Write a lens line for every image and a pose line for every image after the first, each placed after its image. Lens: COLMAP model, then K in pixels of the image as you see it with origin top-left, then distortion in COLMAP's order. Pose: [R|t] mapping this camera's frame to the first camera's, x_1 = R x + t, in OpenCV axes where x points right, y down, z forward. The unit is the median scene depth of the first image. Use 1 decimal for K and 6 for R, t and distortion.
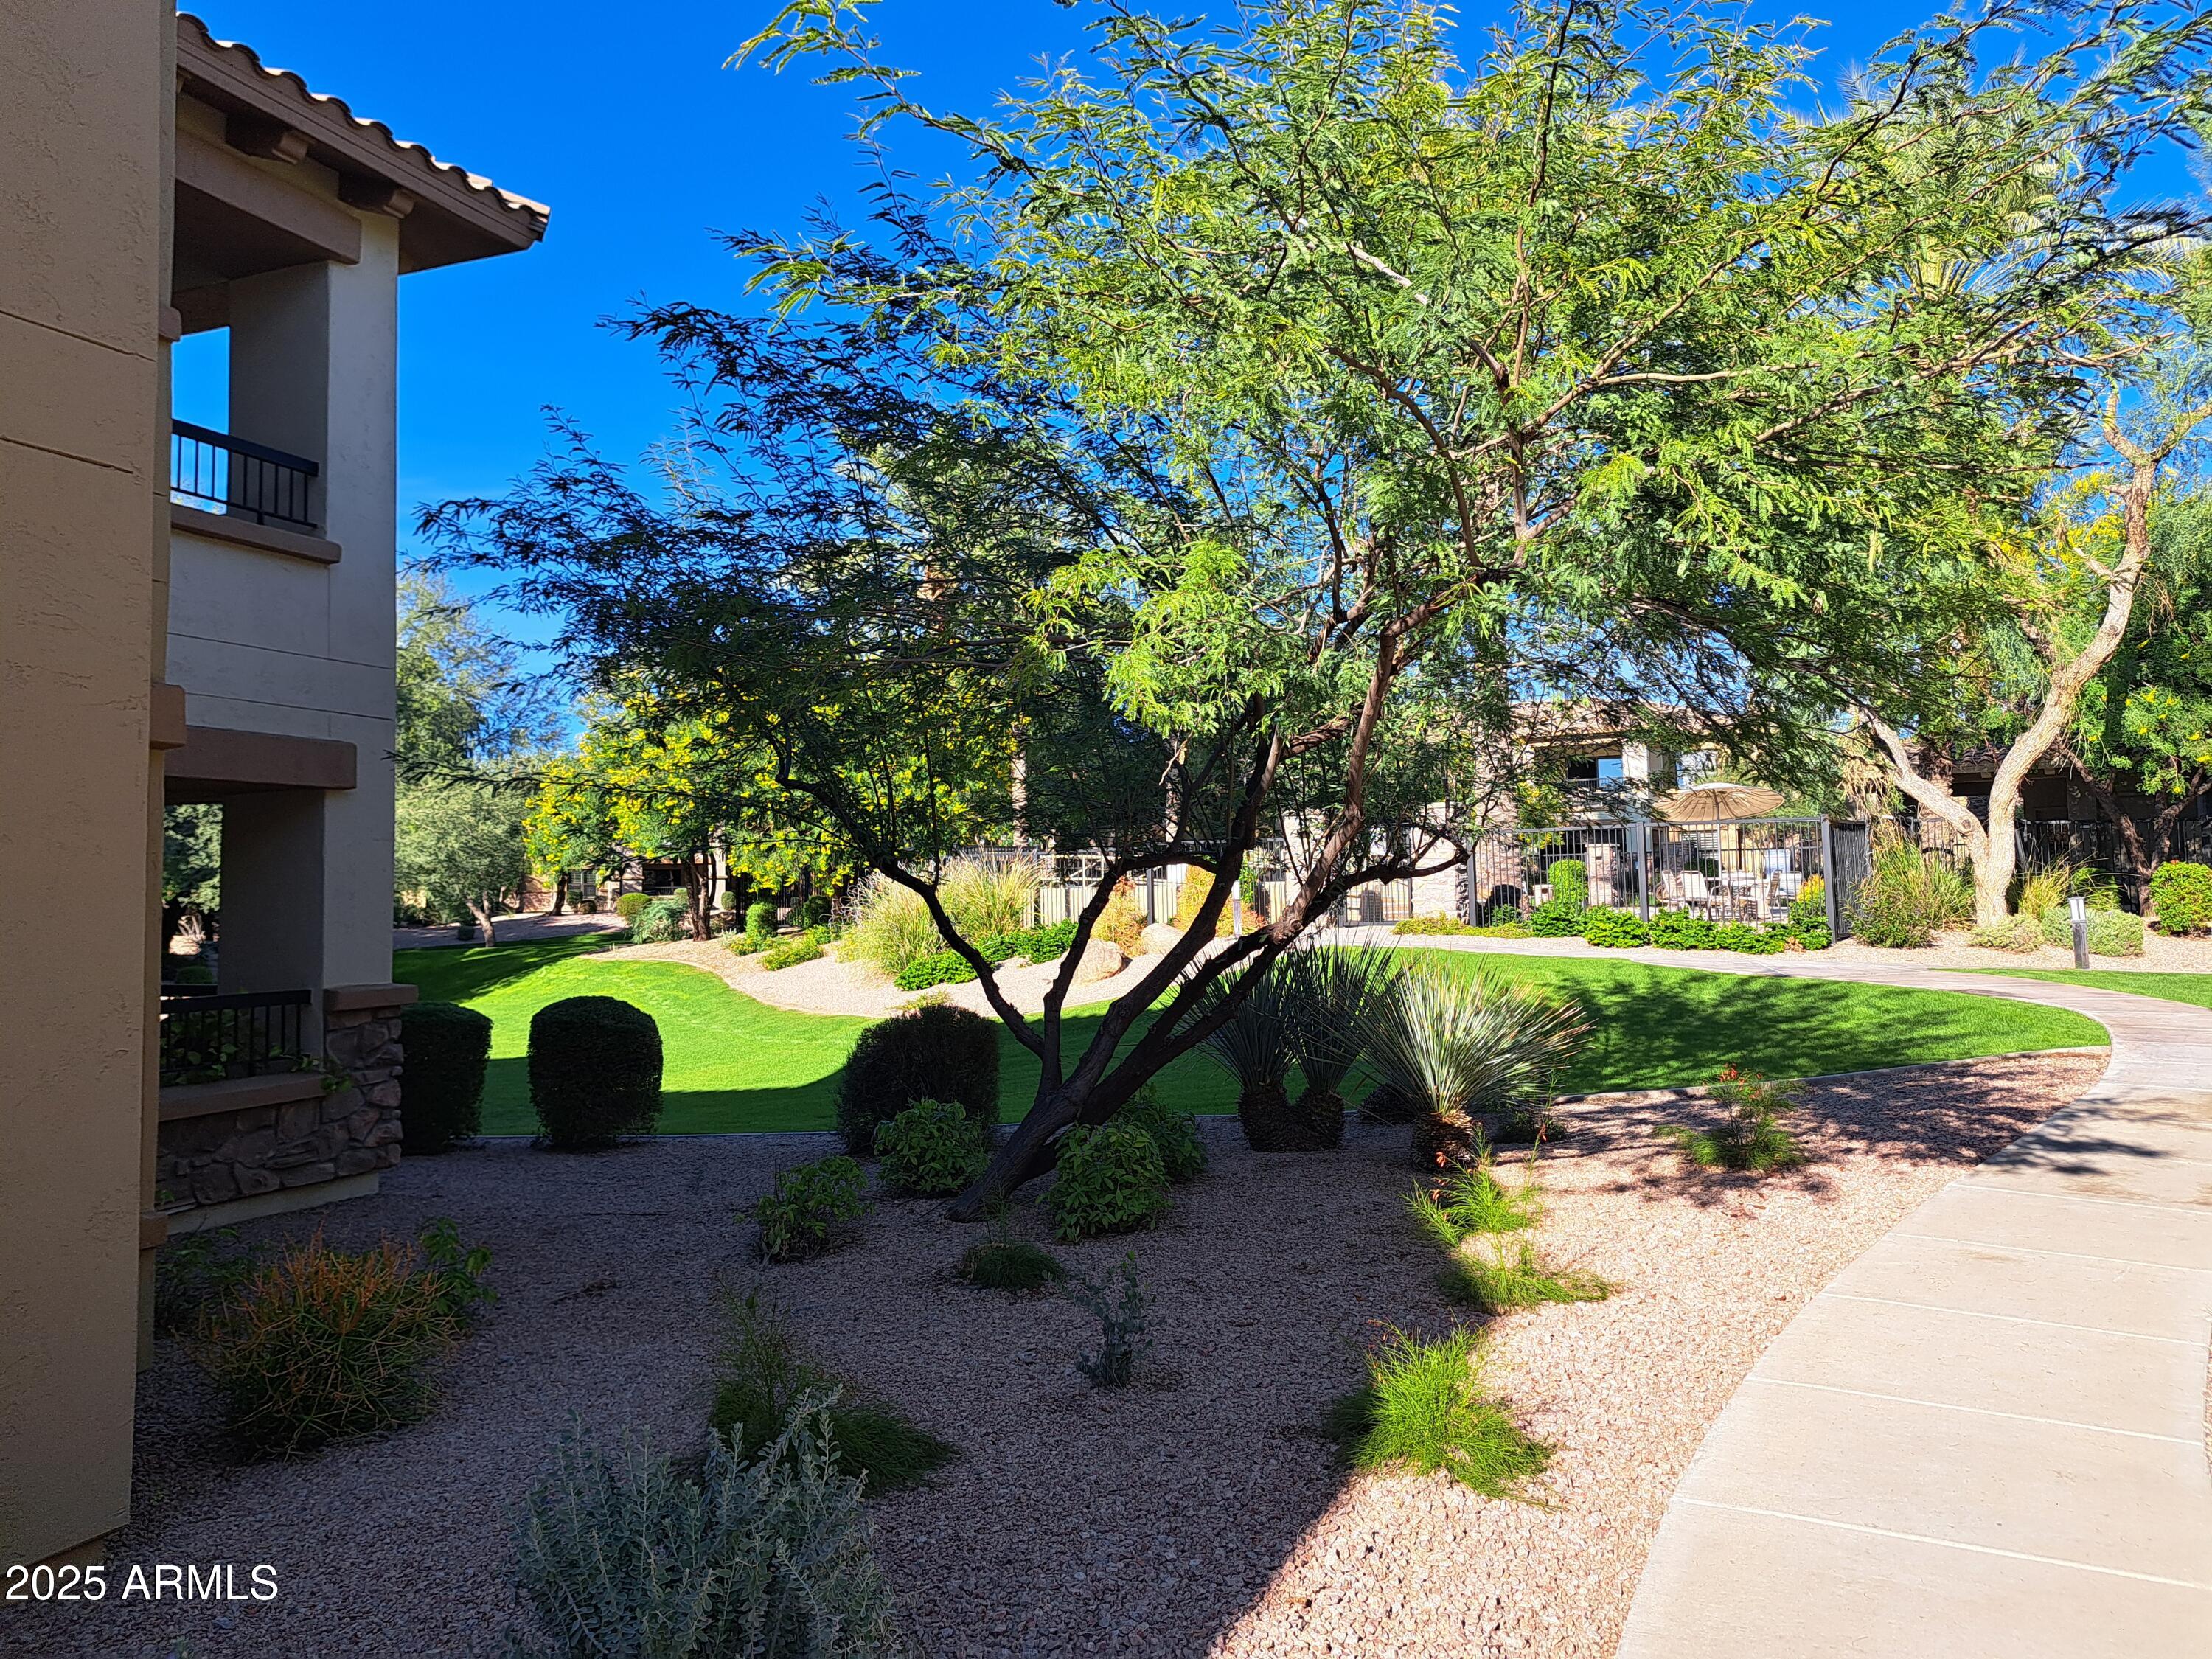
lens RADIAL K [[1612.7, 0, 1121.9], [0, 1612.7, 840.5], [0, 0, 1]] dist [0.031864, -0.021648]
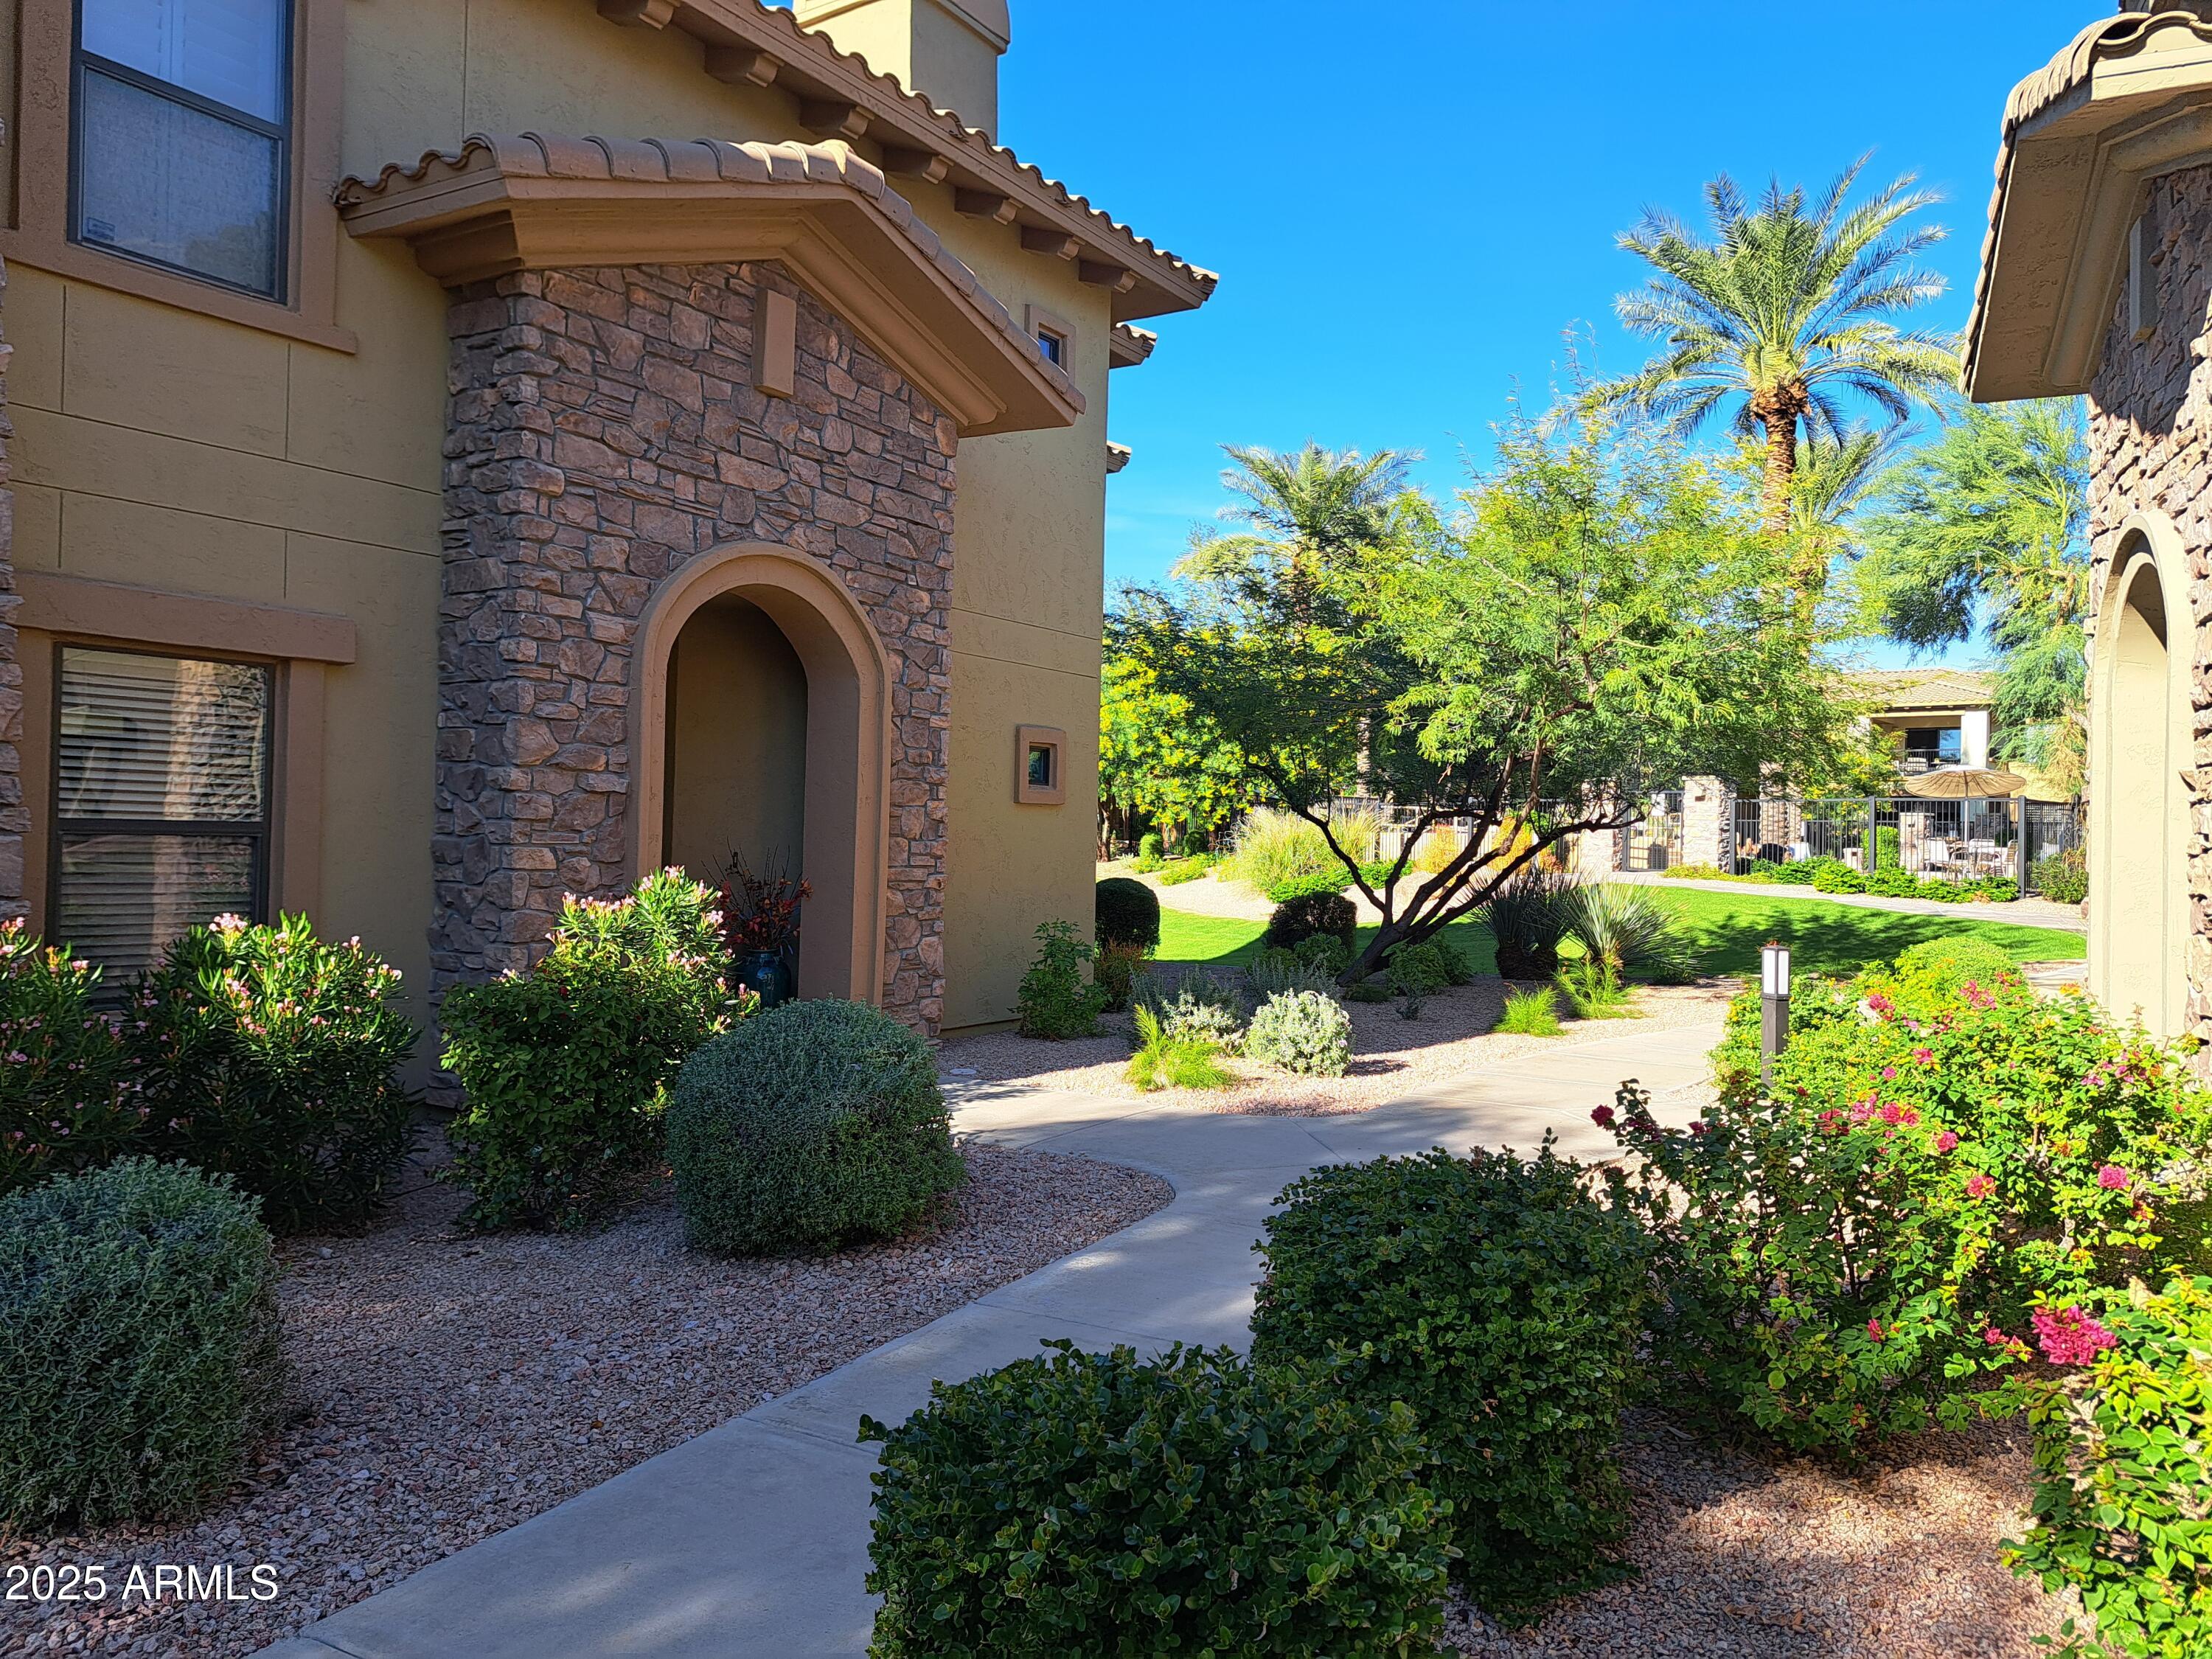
lens RADIAL K [[1555.1, 0, 1103.9], [0, 1555.1, 798.7], [0, 0, 1]] dist [0.177533, -0.001437]
pose [[0.974261, 0.035286, -0.222643, 0.018673], [-0.033158, 0.999362, 0.013293, -0.008585], [0.222970, -0.005569, 0.974809, -0.433006]]
